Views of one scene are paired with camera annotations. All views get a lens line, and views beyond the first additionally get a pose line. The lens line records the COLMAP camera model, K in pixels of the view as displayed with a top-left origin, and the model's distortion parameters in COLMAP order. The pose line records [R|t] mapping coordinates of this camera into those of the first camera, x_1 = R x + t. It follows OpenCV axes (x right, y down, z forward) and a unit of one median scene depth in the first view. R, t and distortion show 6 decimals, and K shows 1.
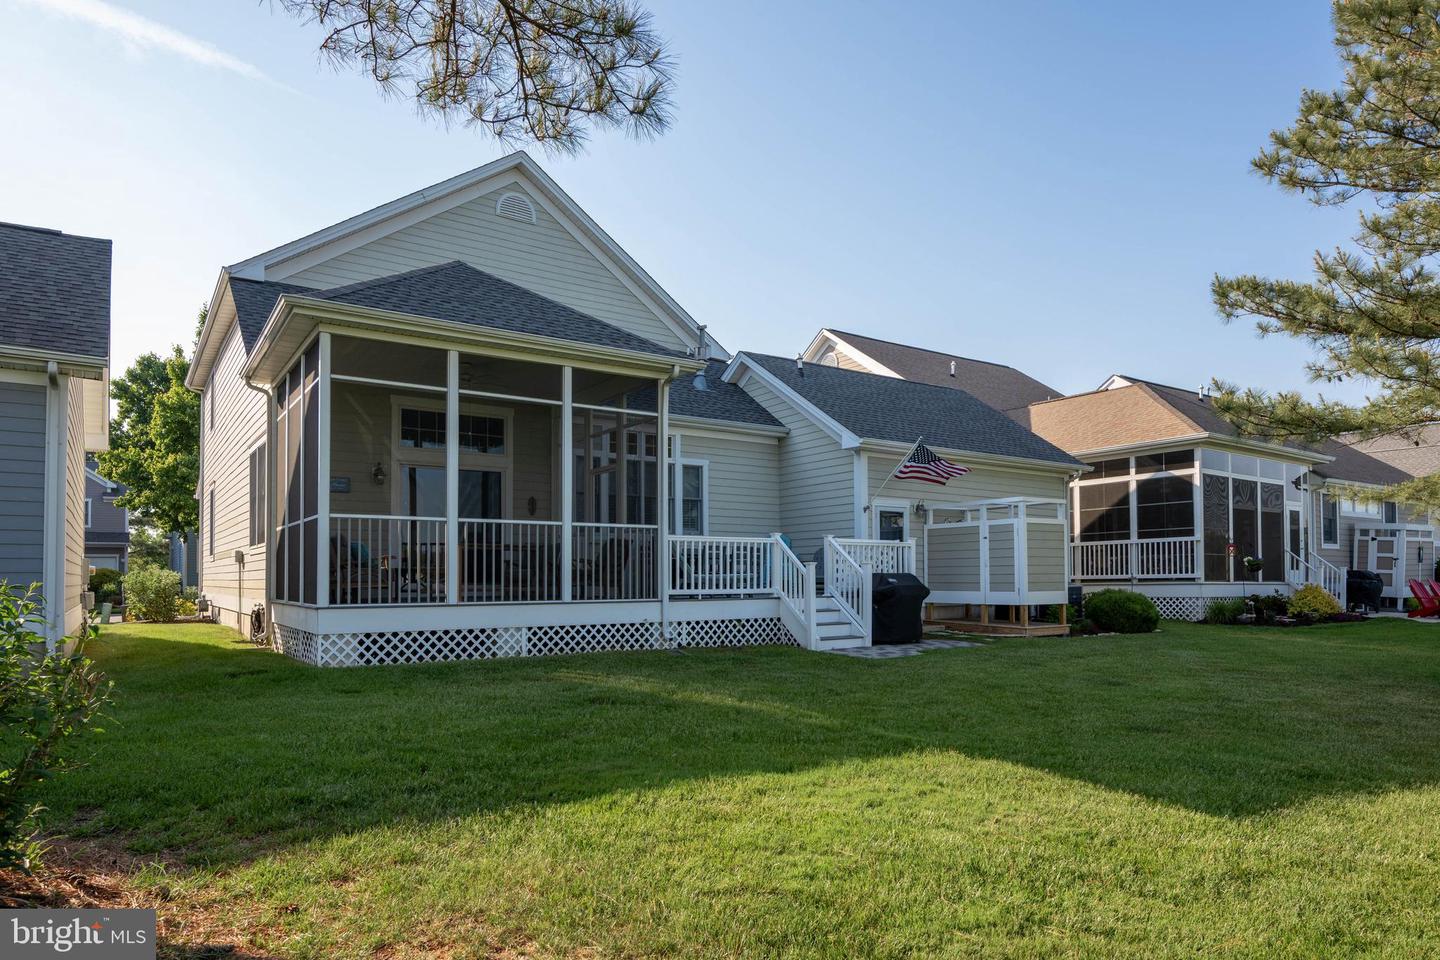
lens RADIAL K [[817.8, 0, 720.0], [0, 817.8, 480.0], [0, 0, 1]] dist [-0.001766, -0.000075]
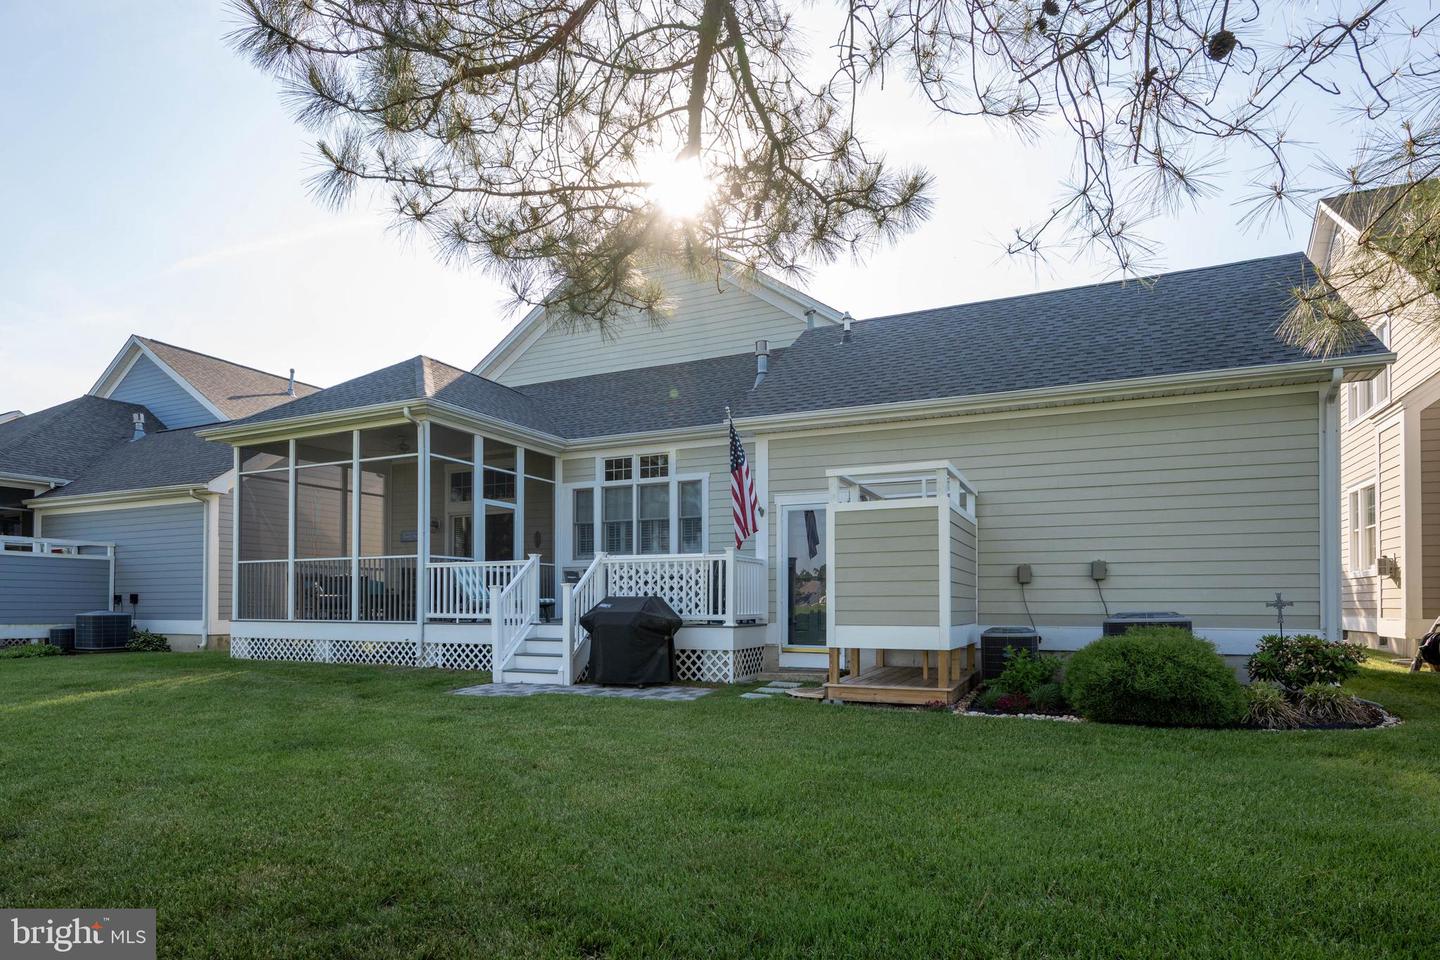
lens RADIAL K [[827.9, 0, 717.7], [0, 827.9, 501.0], [0, 0, 1]] dist [0.001395, 0.000232]
pose [[0.496867, -0.106916, -0.861215, 1.082148], [0.099353, 0.992865, -0.065940, 0.095695], [0.862121, -0.052801, 0.503944, 0.775398]]
